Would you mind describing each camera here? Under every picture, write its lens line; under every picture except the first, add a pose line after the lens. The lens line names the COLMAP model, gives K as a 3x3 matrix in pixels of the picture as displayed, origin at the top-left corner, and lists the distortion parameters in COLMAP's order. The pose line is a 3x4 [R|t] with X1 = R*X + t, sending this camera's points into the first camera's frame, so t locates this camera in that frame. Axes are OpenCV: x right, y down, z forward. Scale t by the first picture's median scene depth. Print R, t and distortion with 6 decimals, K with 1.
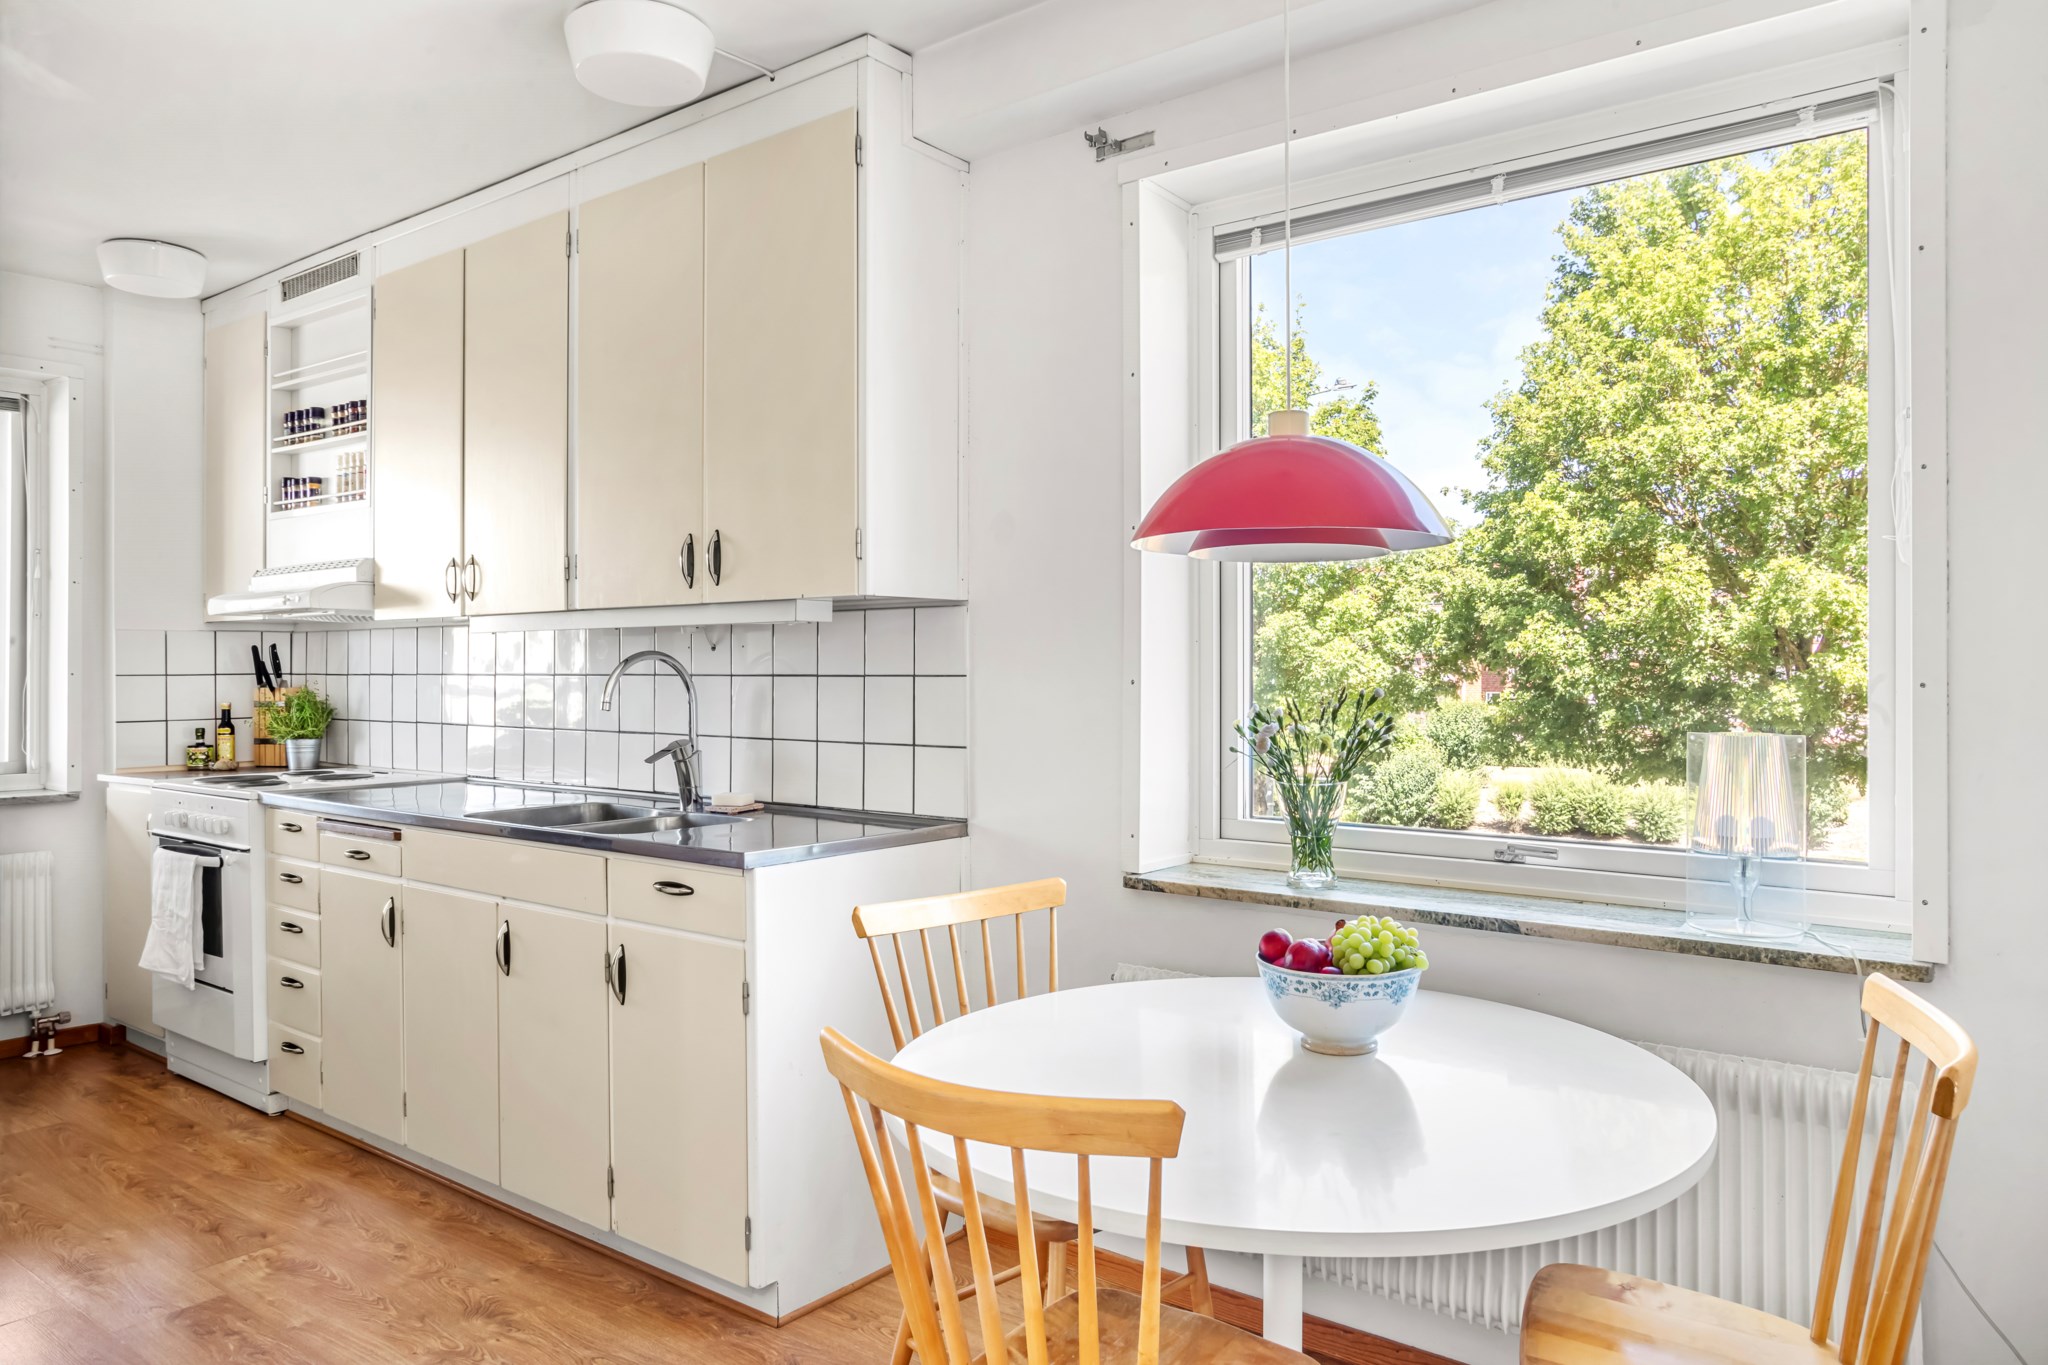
lens RADIAL K [[1493.5, 0, 1024.0], [0, 1493.5, 682.5], [0, 0, 1]] dist [-0.032794, 0.101232]
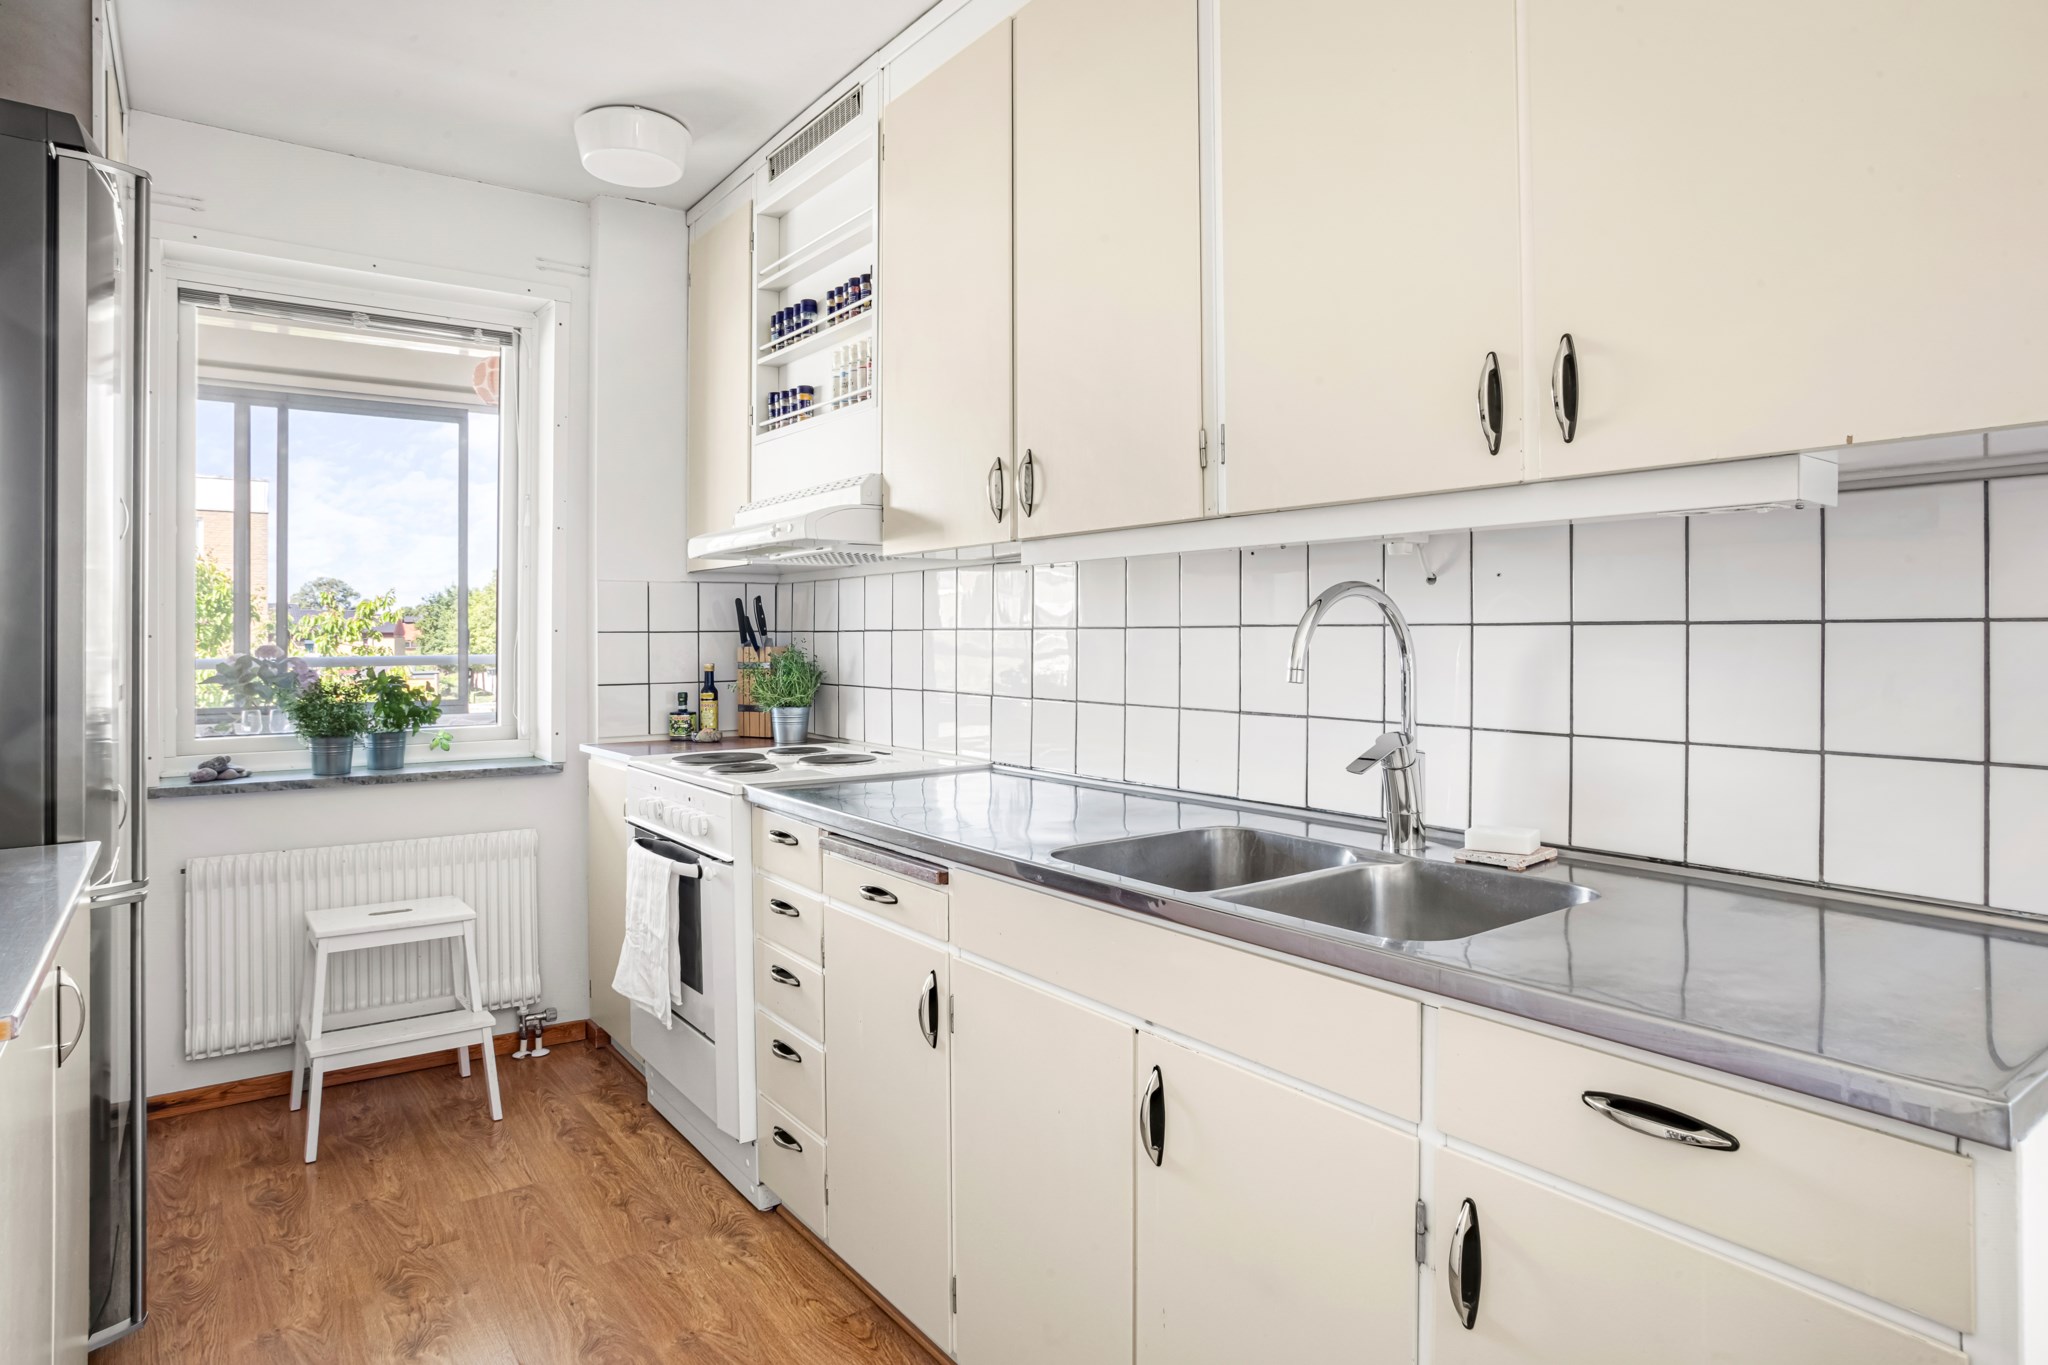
lens RADIAL K [[1199.7, 0, 1021.6], [0, 1199.7, 645.4], [0, 0, 1]] dist [-0.006012, -0.001023]
pose [[0.970323, -0.000081, -0.241813, -0.205277], [0.000188, 1.000000, 0.000419, 0.002670], [0.241813, -0.000452, 0.970323, 0.397544]]
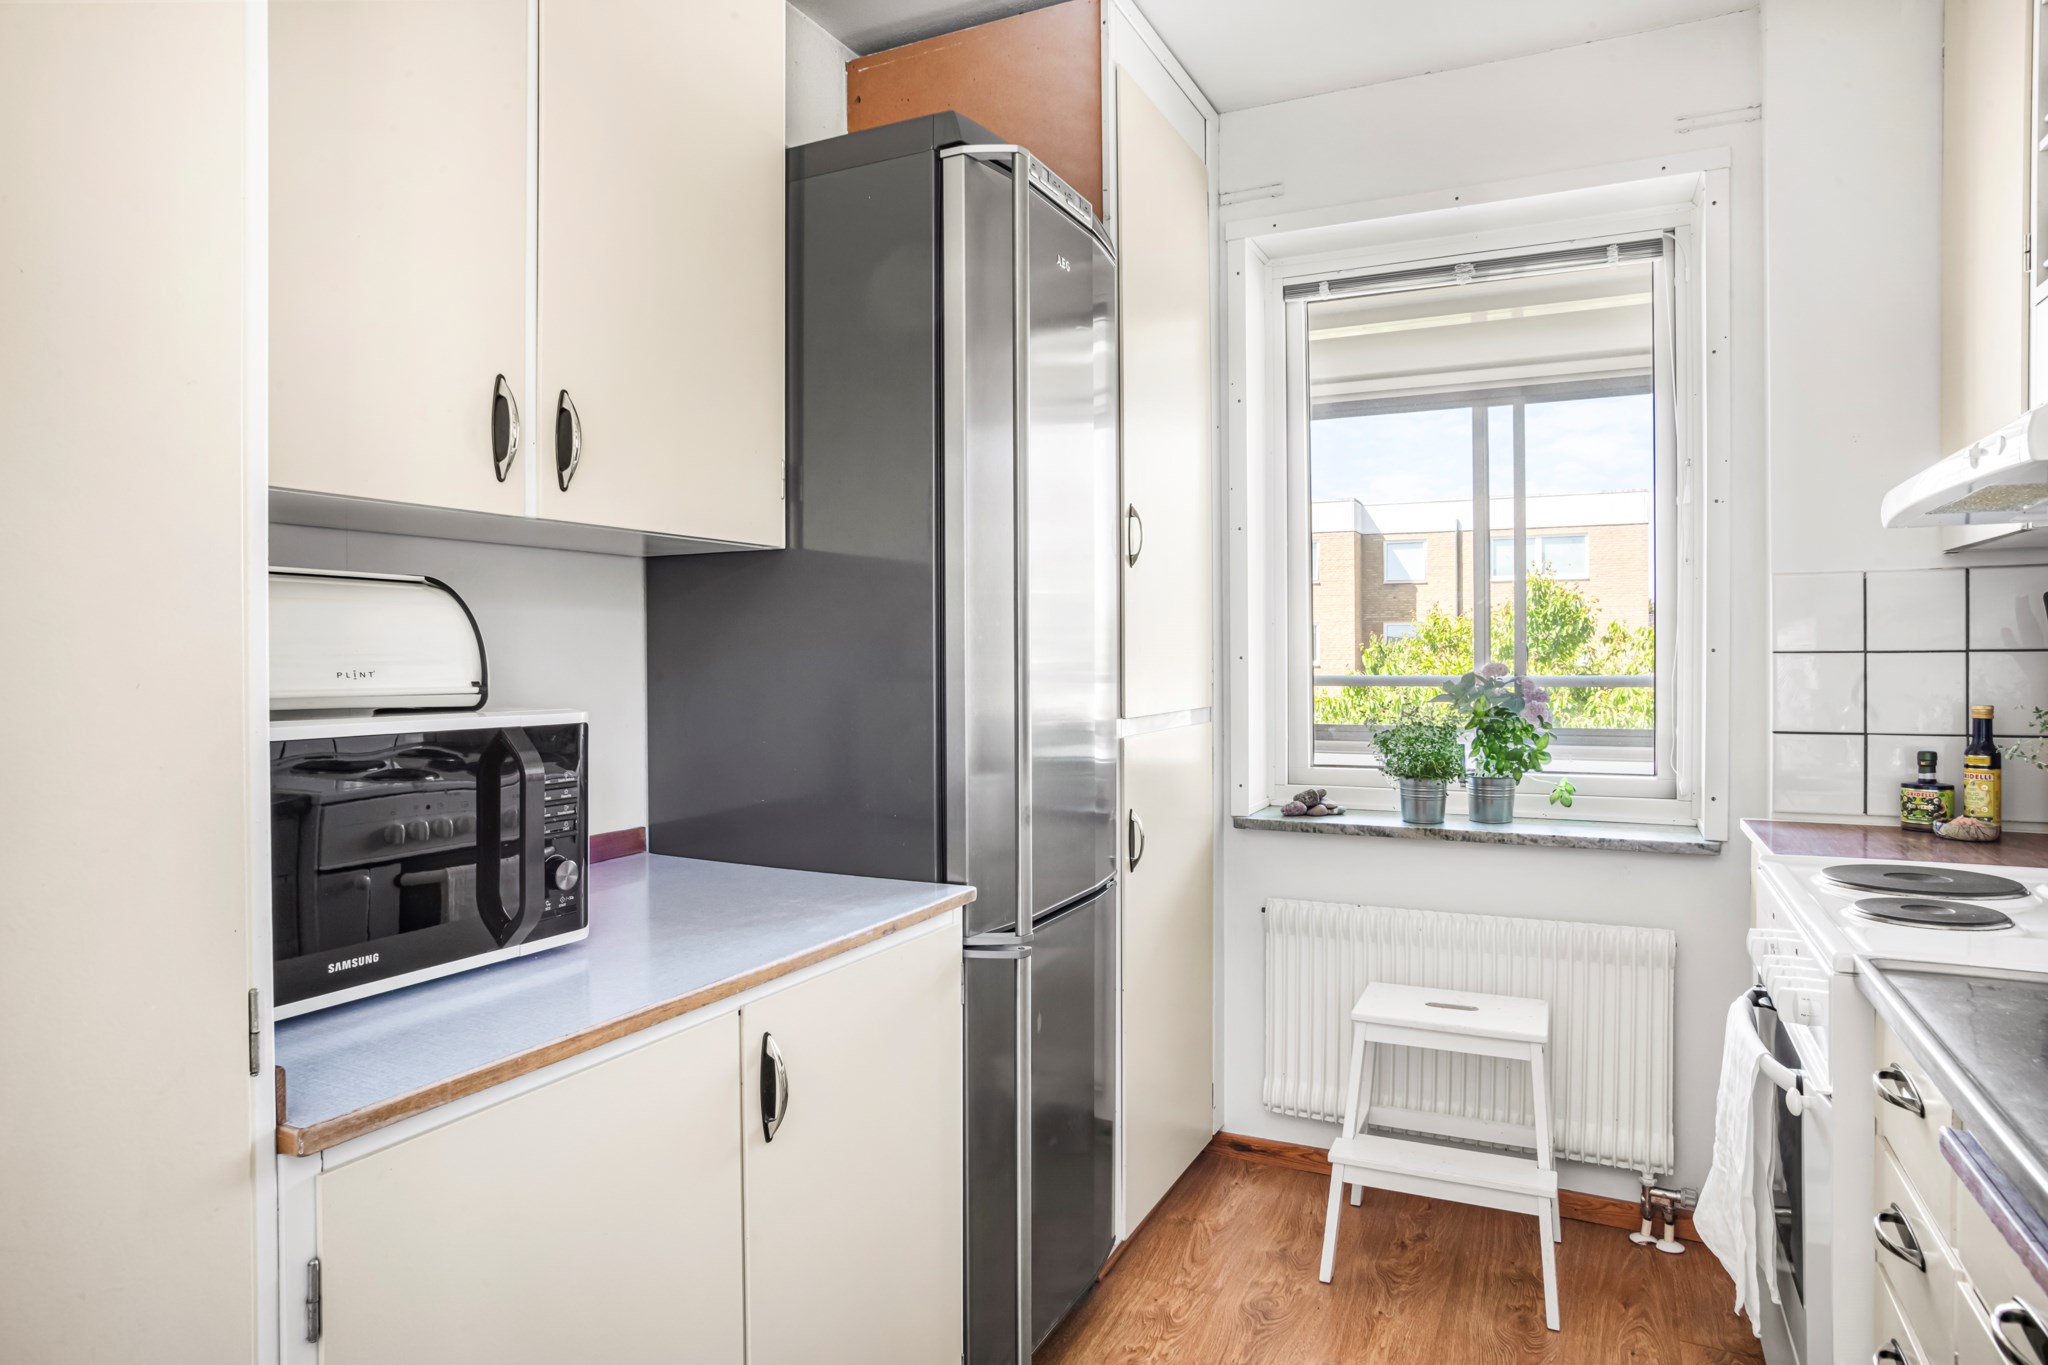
lens RADIAL K [[1251.6, 0, 894.8], [0, 1251.6, 669.4], [0, 0, 1]] dist [-0.077205, 0.034854]
pose [[0.211677, 0.012265, -0.977263, -0.231940], [-0.002957, 0.999925, 0.011909, -0.003137], [0.977335, 0.000369, 0.211697, 0.603805]]
